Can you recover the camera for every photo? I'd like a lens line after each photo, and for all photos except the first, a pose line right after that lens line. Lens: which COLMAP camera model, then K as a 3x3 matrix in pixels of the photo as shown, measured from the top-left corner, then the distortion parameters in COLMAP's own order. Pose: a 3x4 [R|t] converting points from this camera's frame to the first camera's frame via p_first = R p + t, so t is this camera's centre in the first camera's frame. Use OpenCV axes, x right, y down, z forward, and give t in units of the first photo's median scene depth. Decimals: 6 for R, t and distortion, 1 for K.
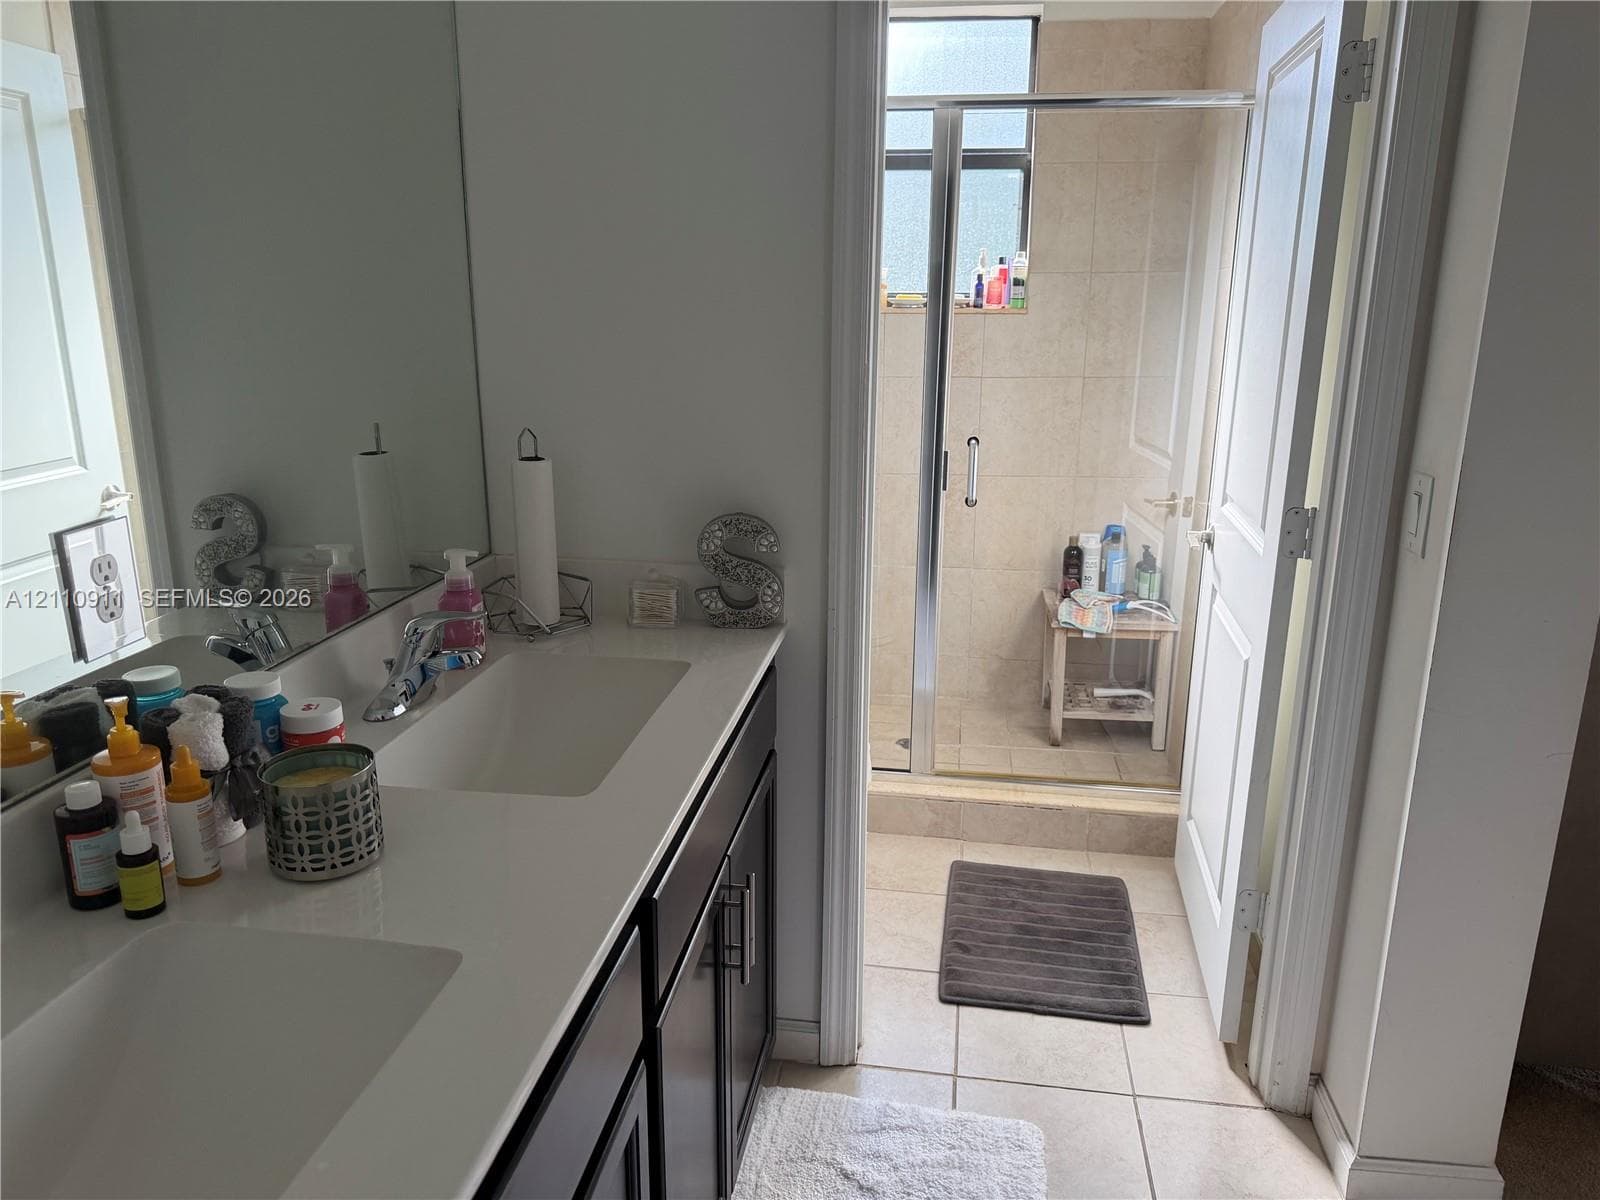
lens RADIAL K [[1153.2, 0, 792.2], [0, 1153.2, 587.7], [0, 0, 1]] dist [0.066192, -0.029059]
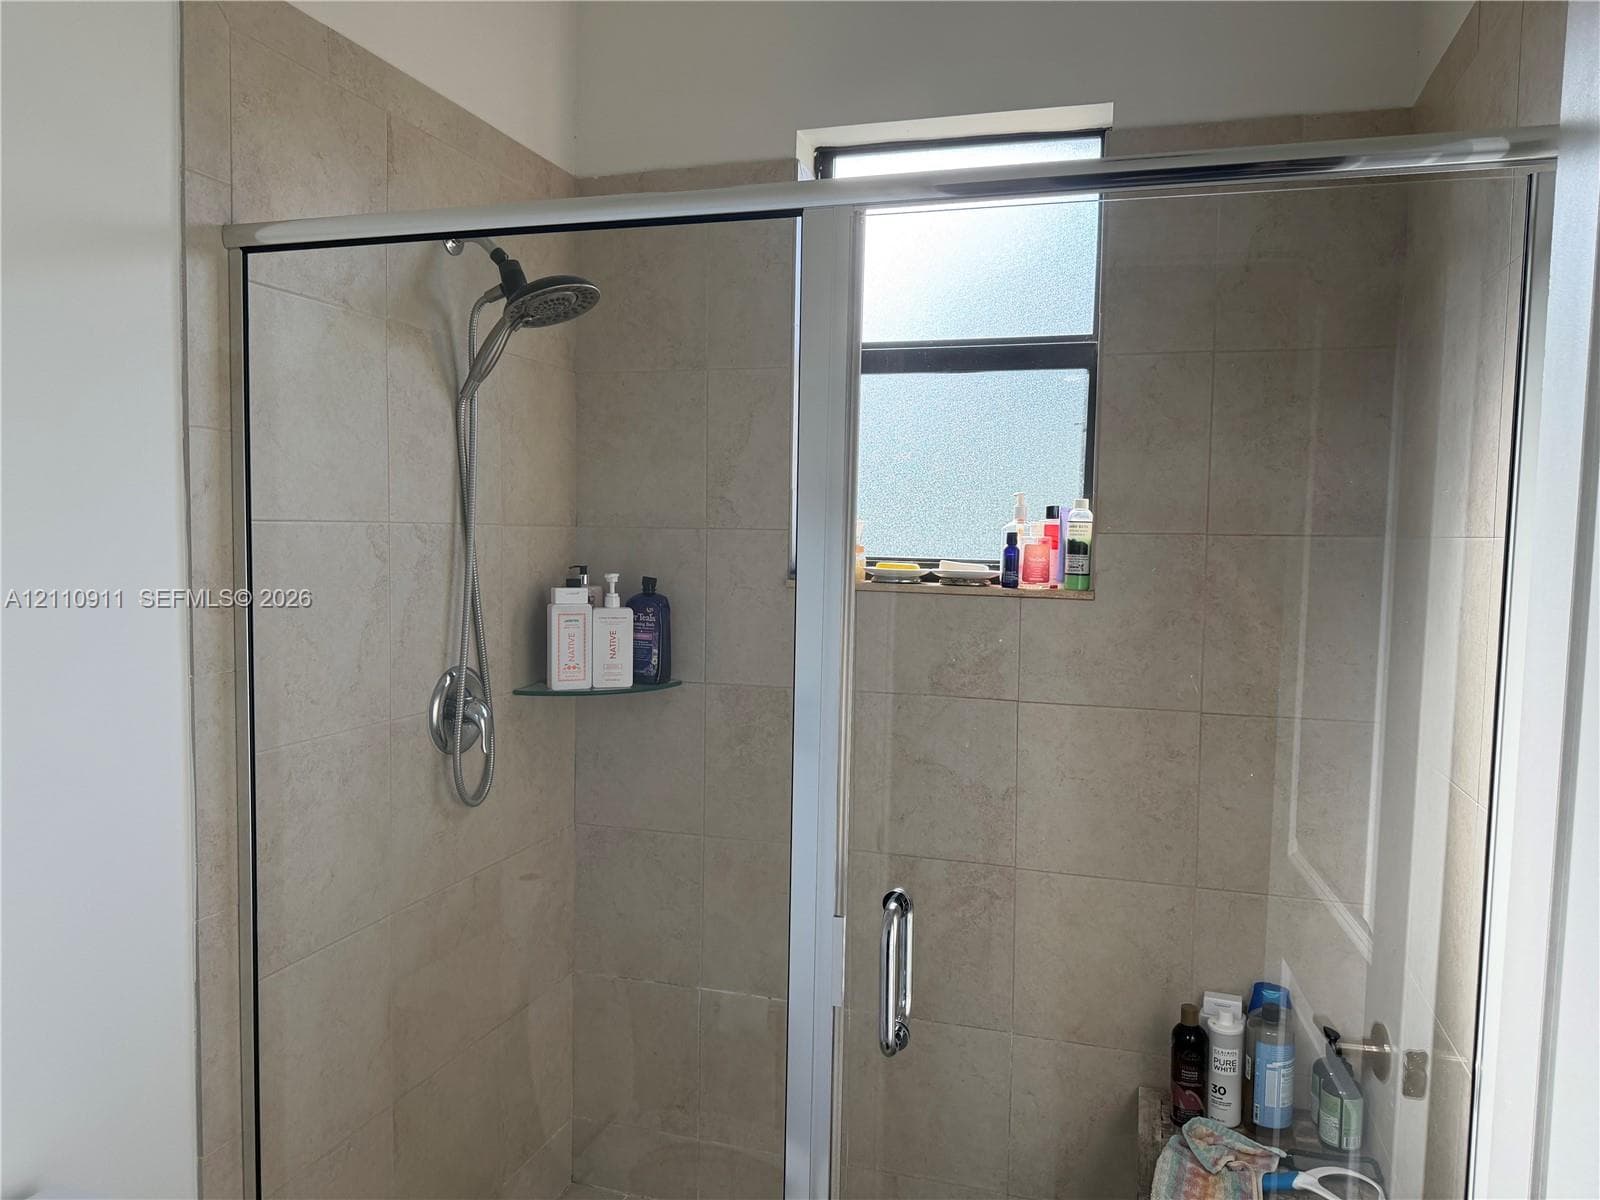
lens RADIAL K [[1153.2, 0, 809.7], [0, 1153.2, 597.3], [0, 0, 1]] dist [0.066192, -0.029059]
pose [[0.989359, 0.024730, -0.143376, 0.143775], [-0.051332, 0.981409, -0.184938, -0.122645], [0.136136, 0.190330, 0.972235, 0.415849]]
